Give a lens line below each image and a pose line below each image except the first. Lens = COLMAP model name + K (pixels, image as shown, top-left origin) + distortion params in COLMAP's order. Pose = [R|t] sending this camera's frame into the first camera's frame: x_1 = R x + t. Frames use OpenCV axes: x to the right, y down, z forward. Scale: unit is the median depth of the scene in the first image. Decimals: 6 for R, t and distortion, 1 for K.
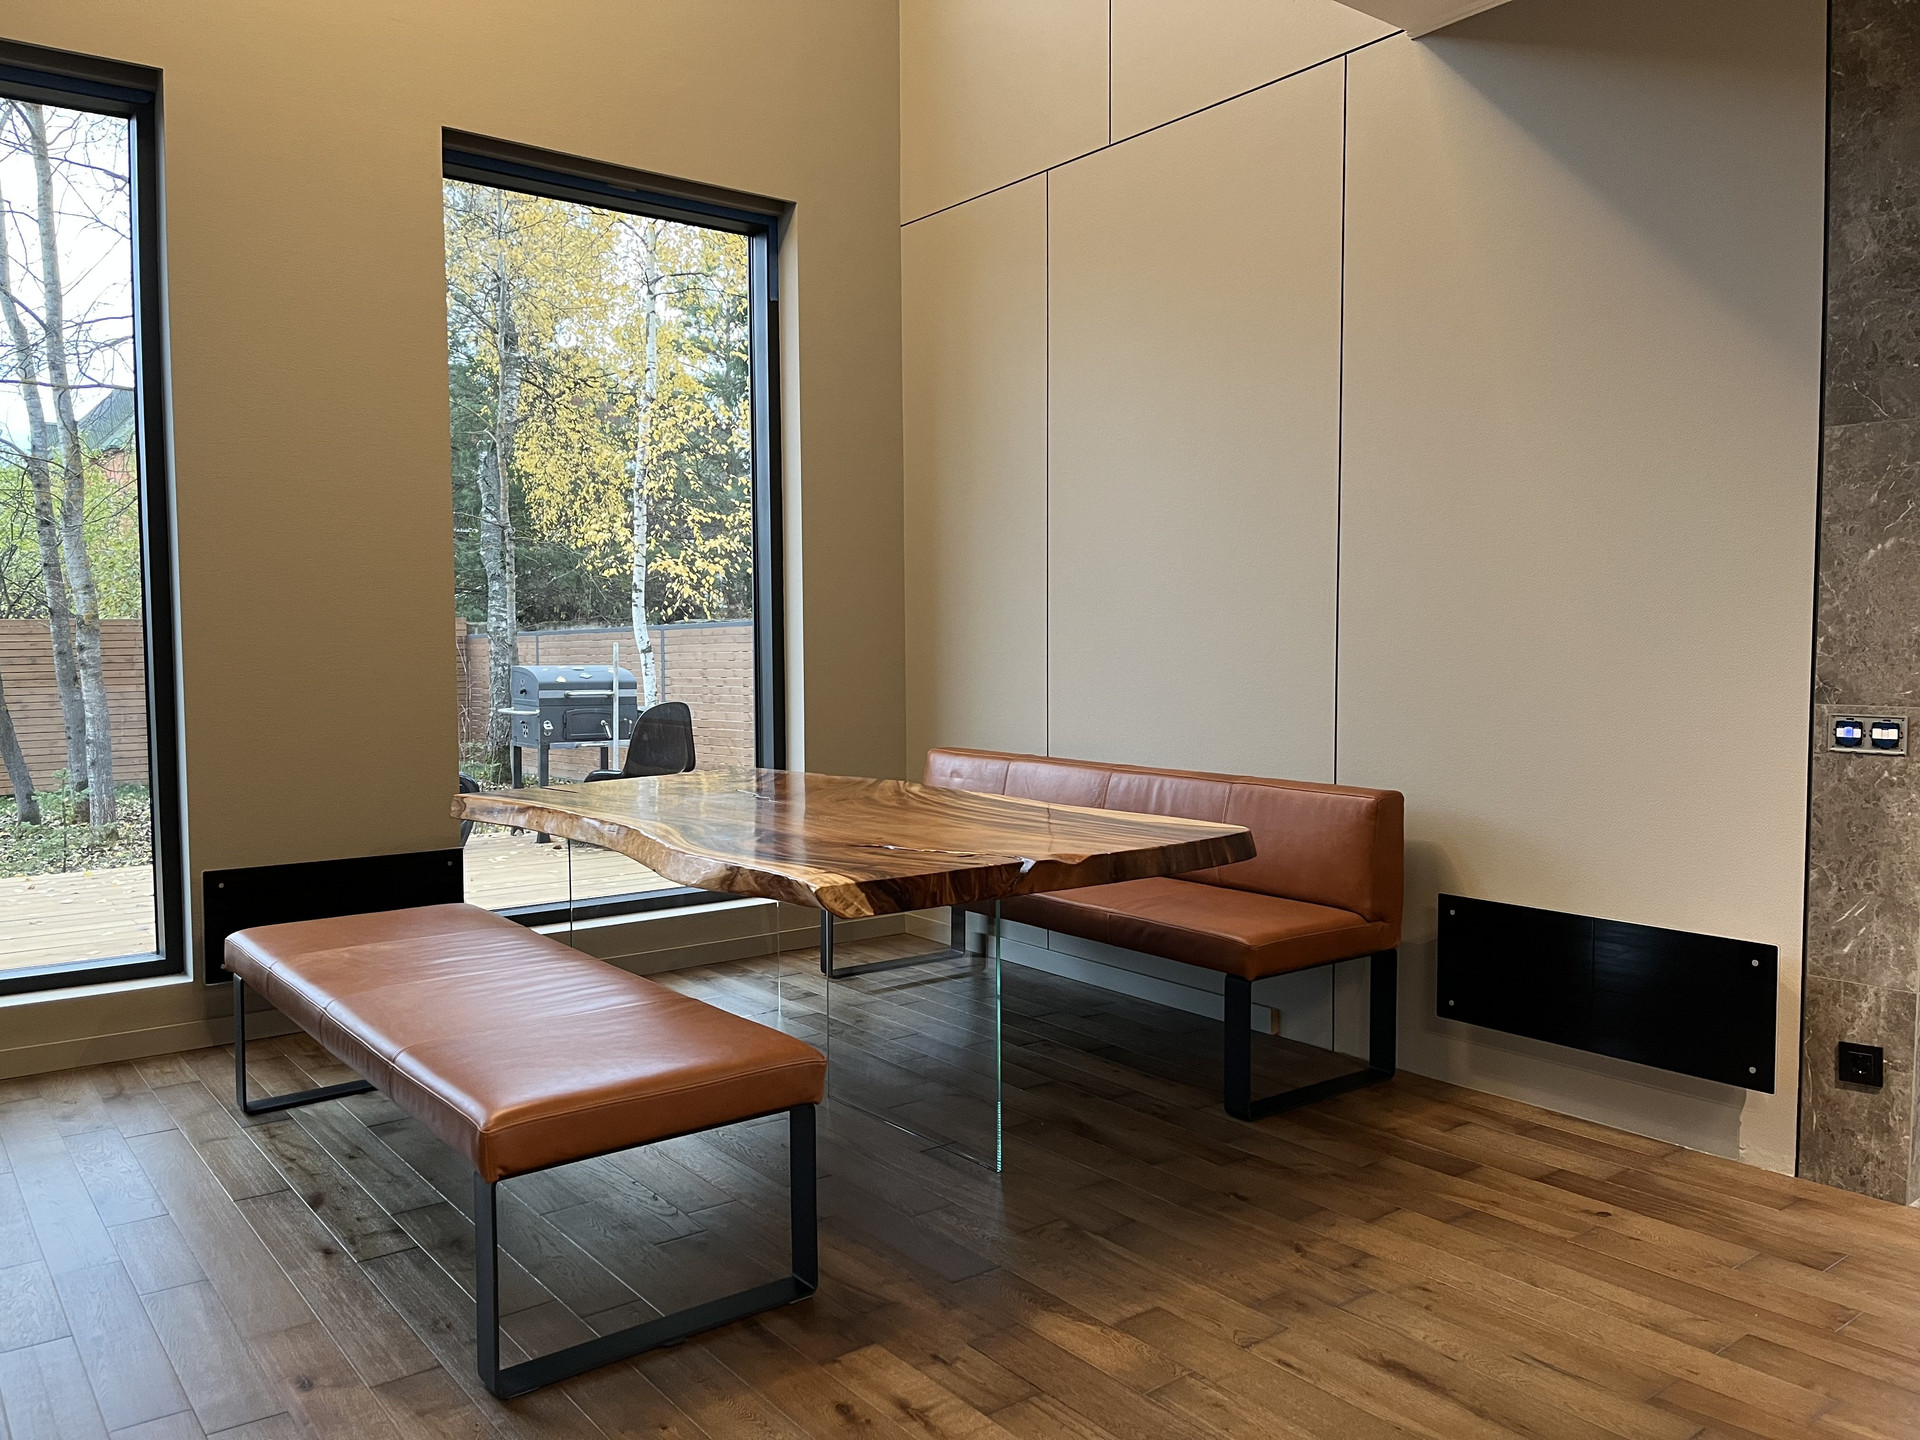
lens RADIAL K [[1447.3, 0, 960.4], [0, 1447.3, 719.7], [0, 0, 1]] dist [0.097559, -0.134501]
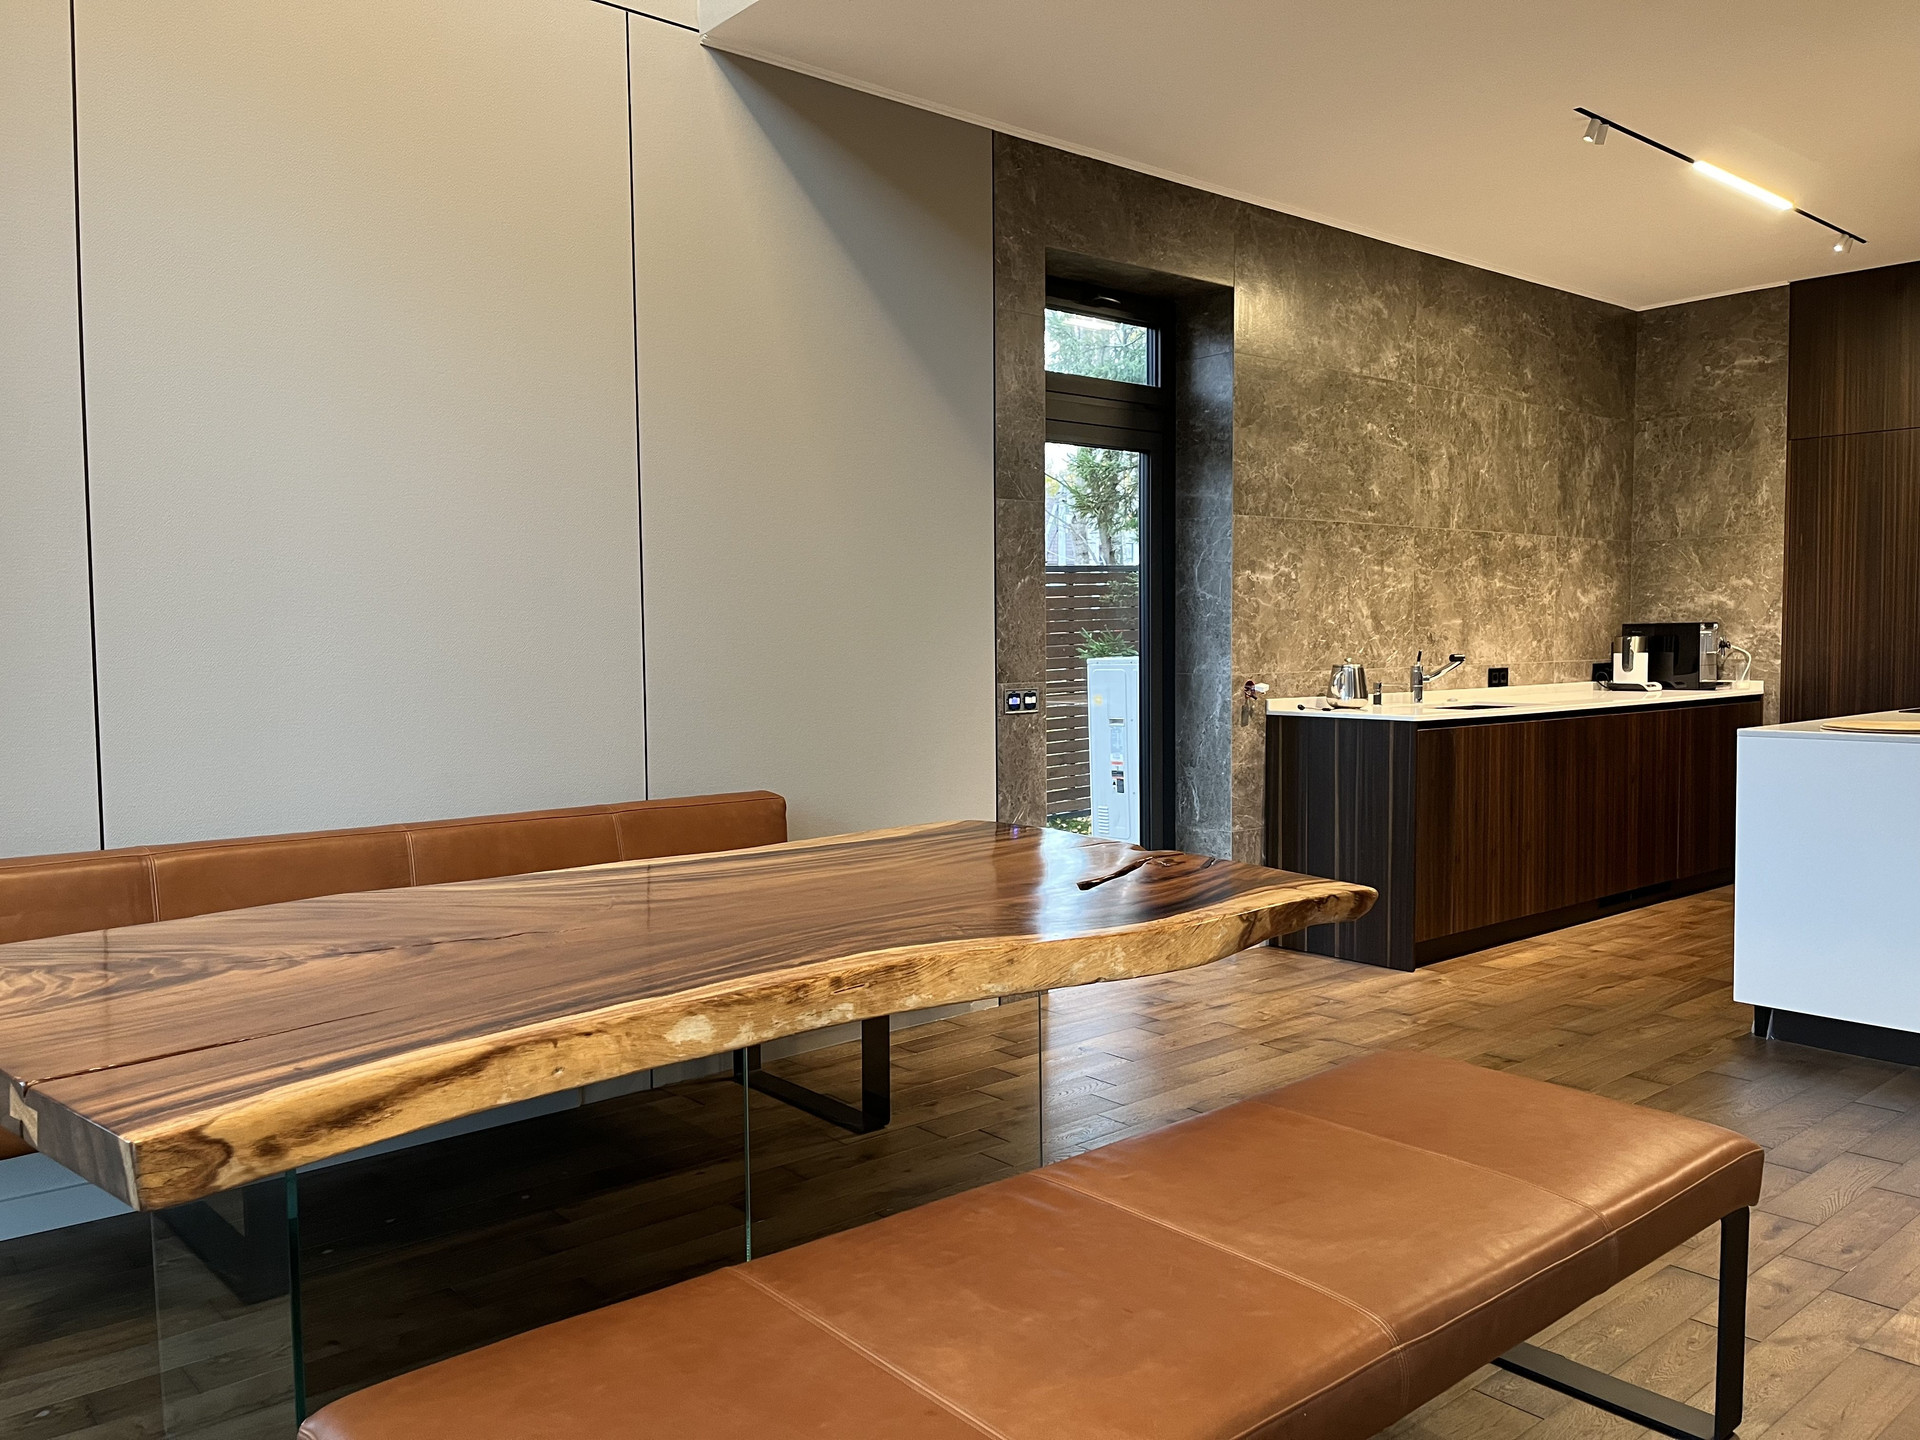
lens RADIAL K [[1447.3, 0, 960.4], [0, 1447.3, 719.7], [0, 0, 1]] dist [0.097559, -0.134501]
pose [[-0.048554, -0.053147, 0.997406, -0.900379], [0.063391, 0.996406, 0.056180, -0.060117], [-0.996807, 0.065954, -0.045011, 1.127062]]
